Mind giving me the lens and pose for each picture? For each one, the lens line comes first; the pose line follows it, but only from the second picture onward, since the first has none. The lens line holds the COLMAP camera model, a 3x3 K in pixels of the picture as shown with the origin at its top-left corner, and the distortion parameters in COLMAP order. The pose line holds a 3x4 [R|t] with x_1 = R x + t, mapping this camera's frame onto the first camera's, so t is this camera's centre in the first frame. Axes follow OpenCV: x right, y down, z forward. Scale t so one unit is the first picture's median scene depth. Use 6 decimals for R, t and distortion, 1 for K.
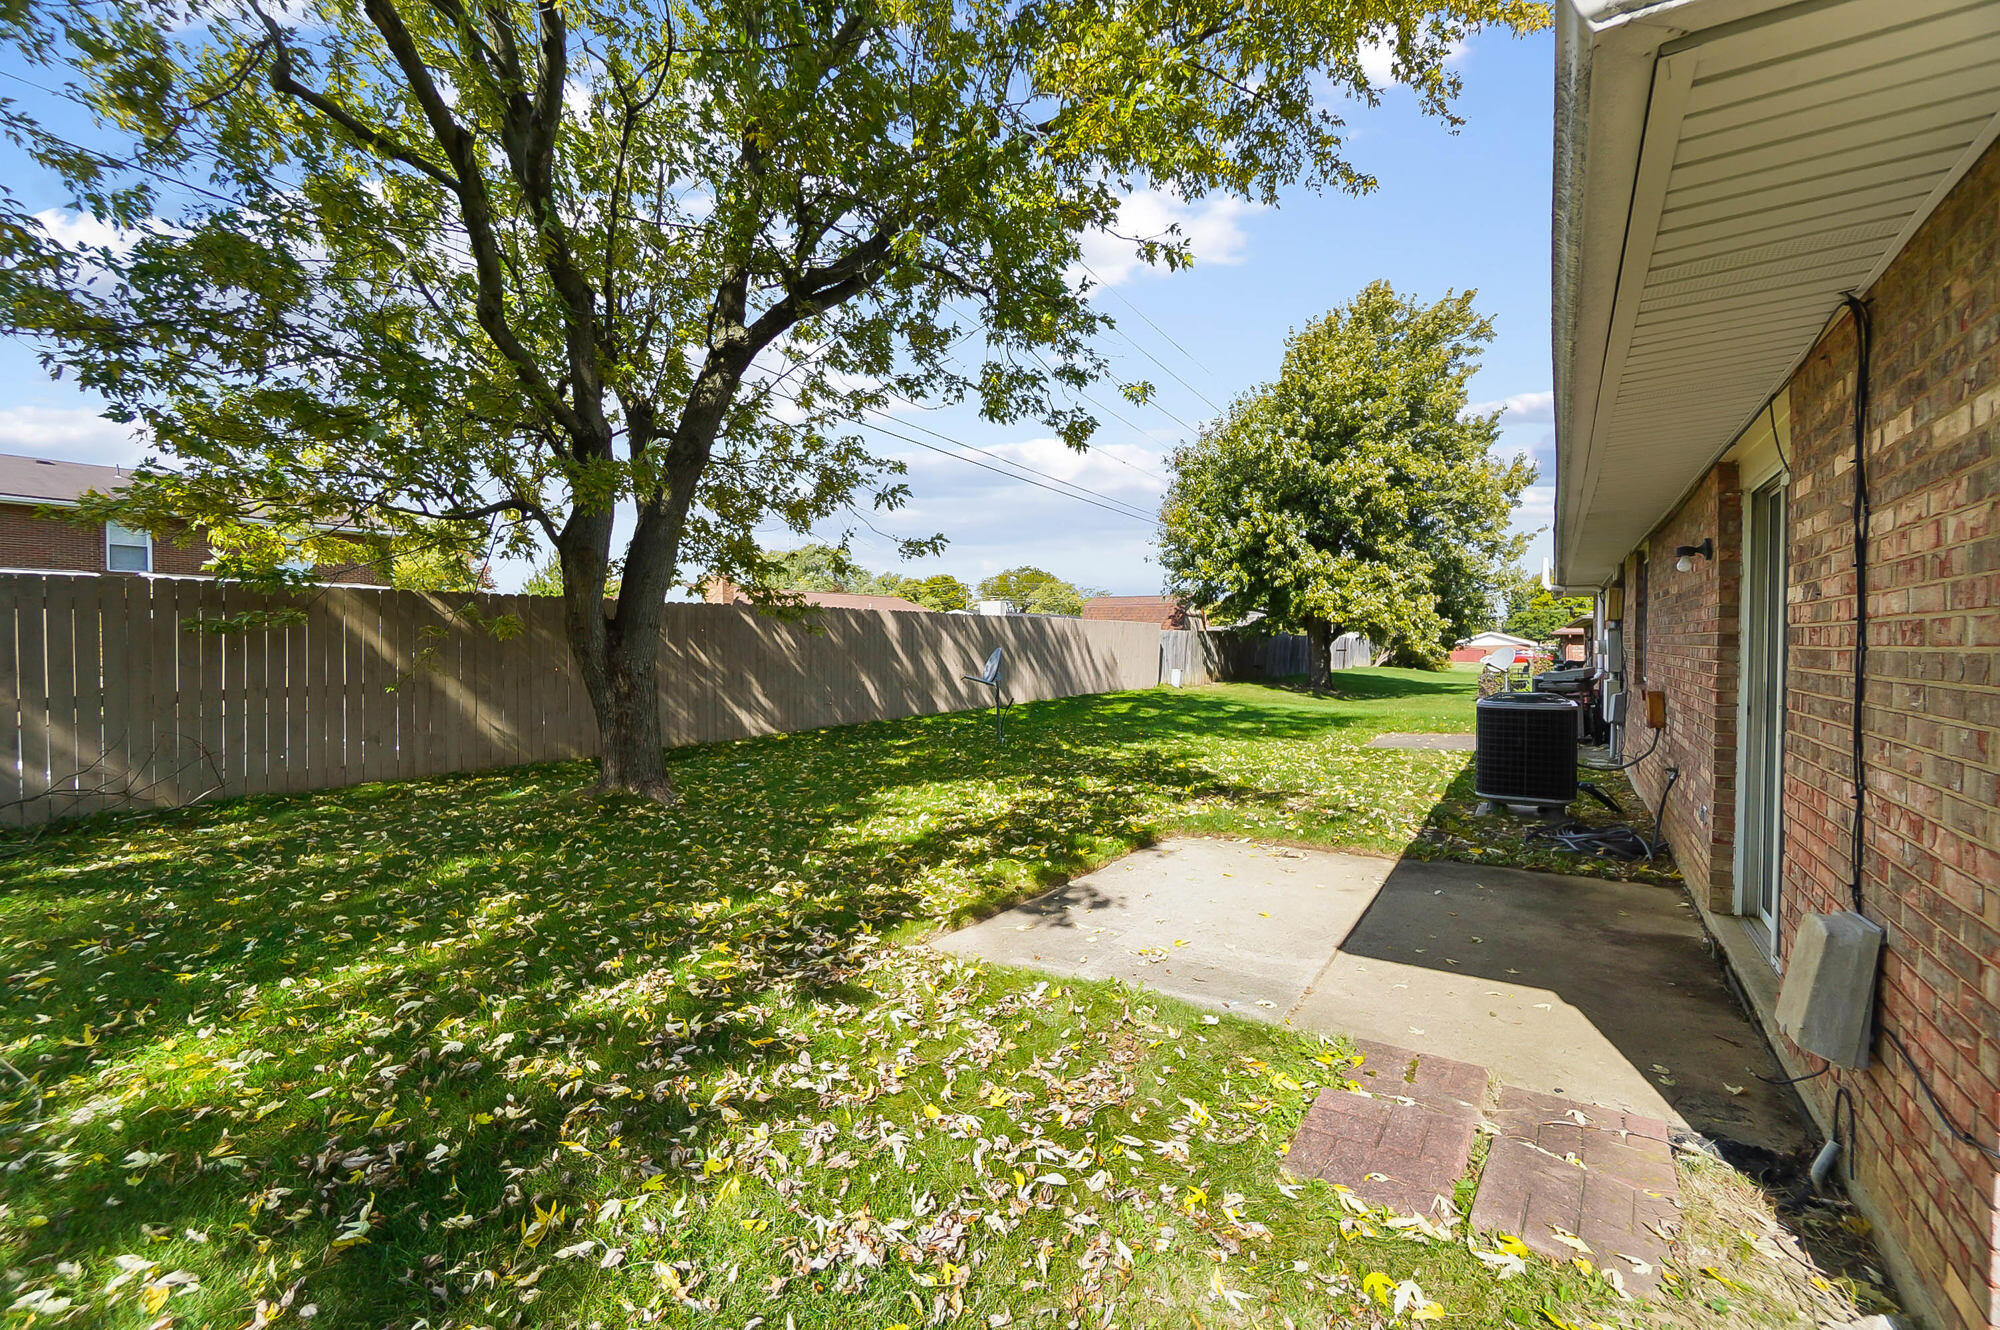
lens RADIAL K [[895.0, 0, 992.9], [0, 895.0, 661.3], [0, 0, 1]] dist [-0.004532, -0.000787]
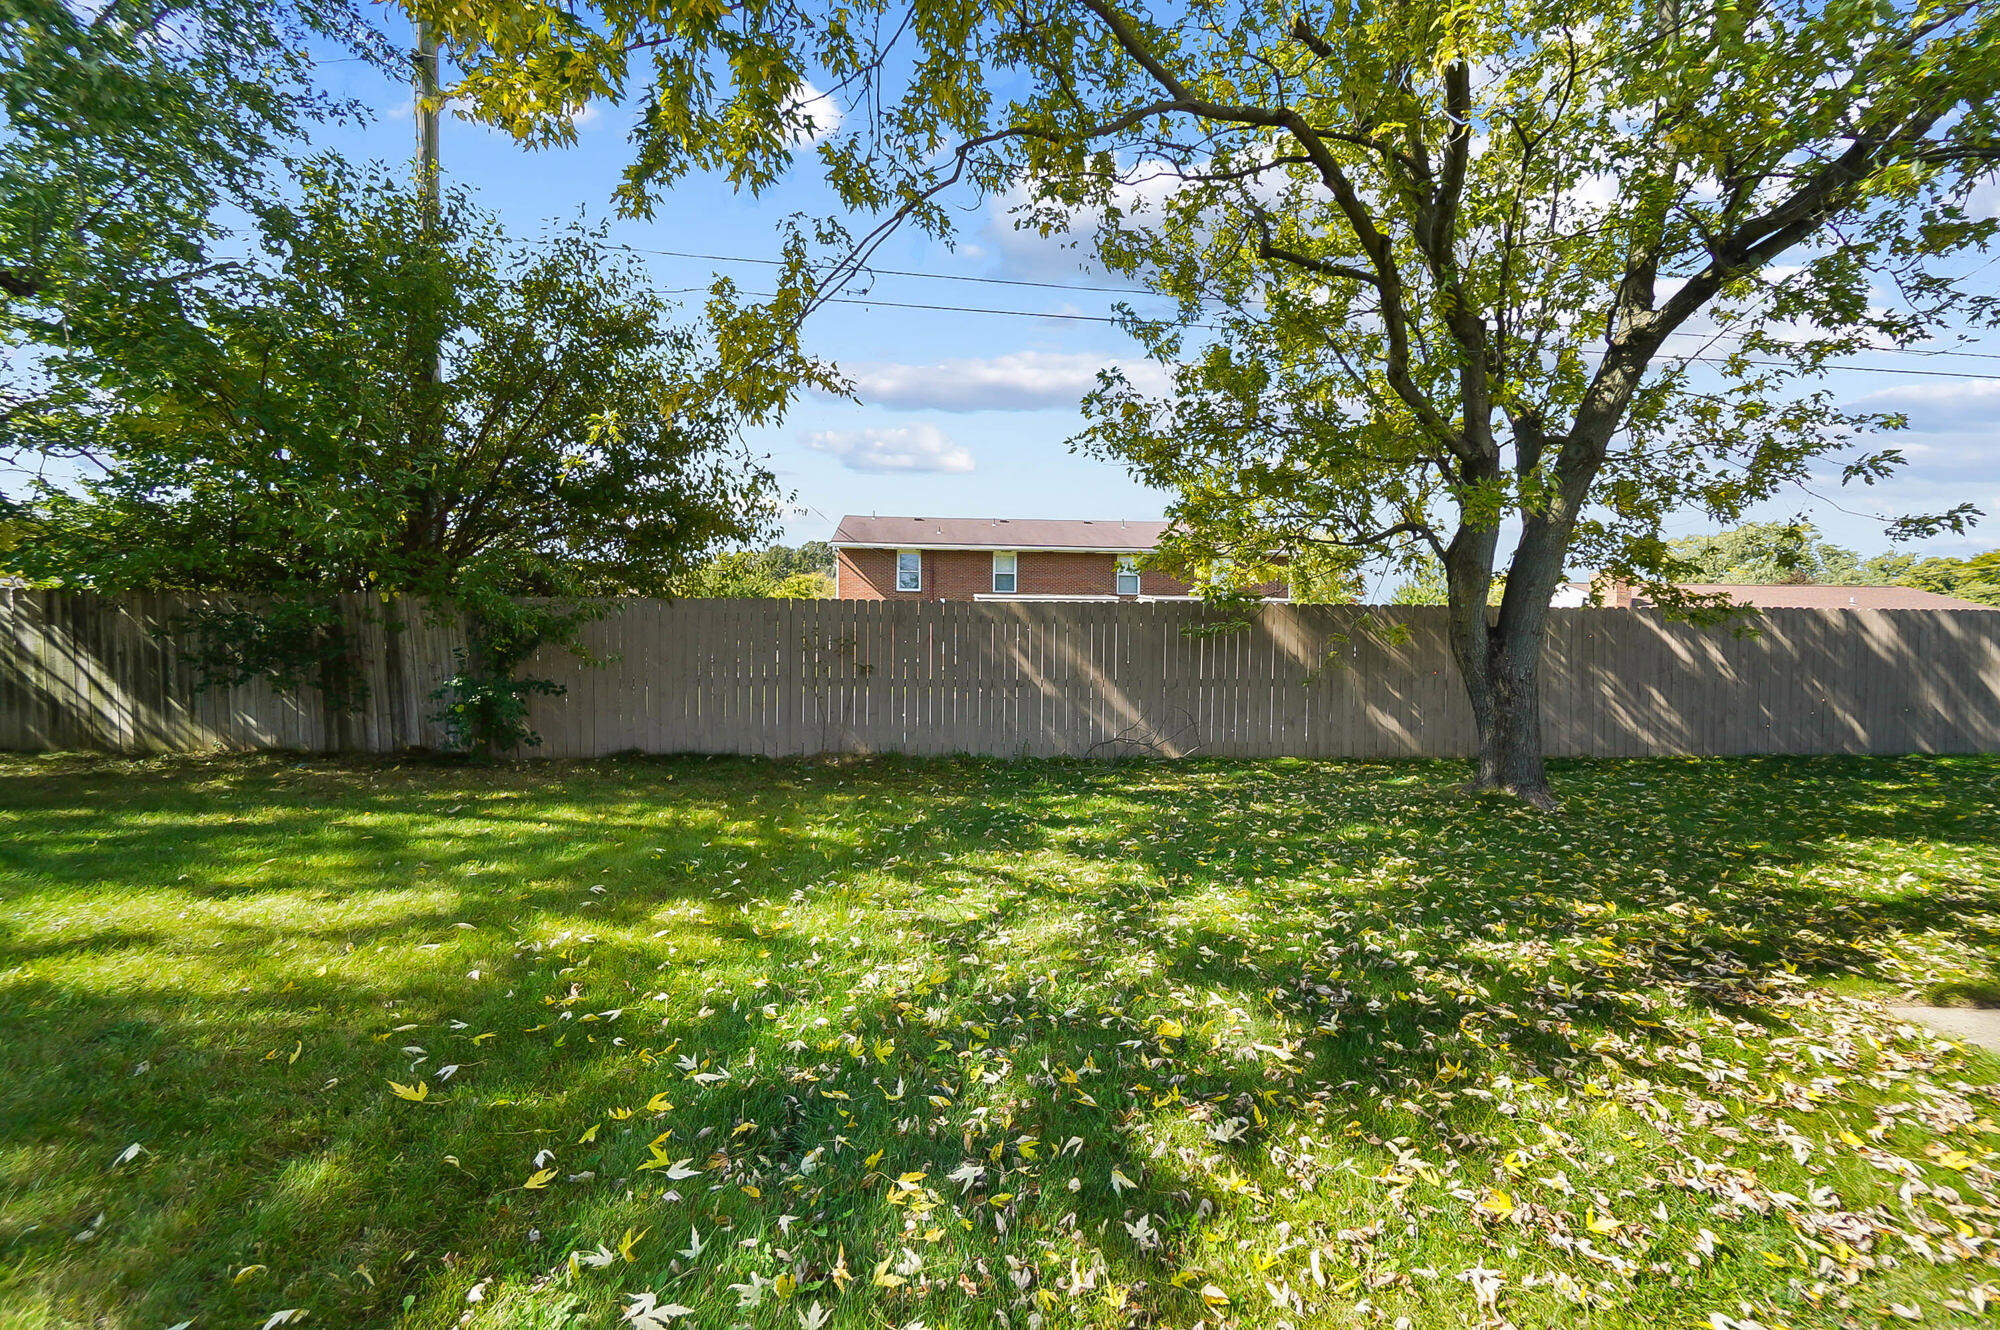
lens RADIAL K [[895.0, 0, 992.9], [0, 895.0, 661.3], [0, 0, 1]] dist [-0.004532, -0.000787]
pose [[0.620307, 0.022718, -0.784030, 0.055688], [-0.026711, 0.999613, 0.007832, 0.002053], [0.783904, 0.016084, 0.620673, -0.189684]]
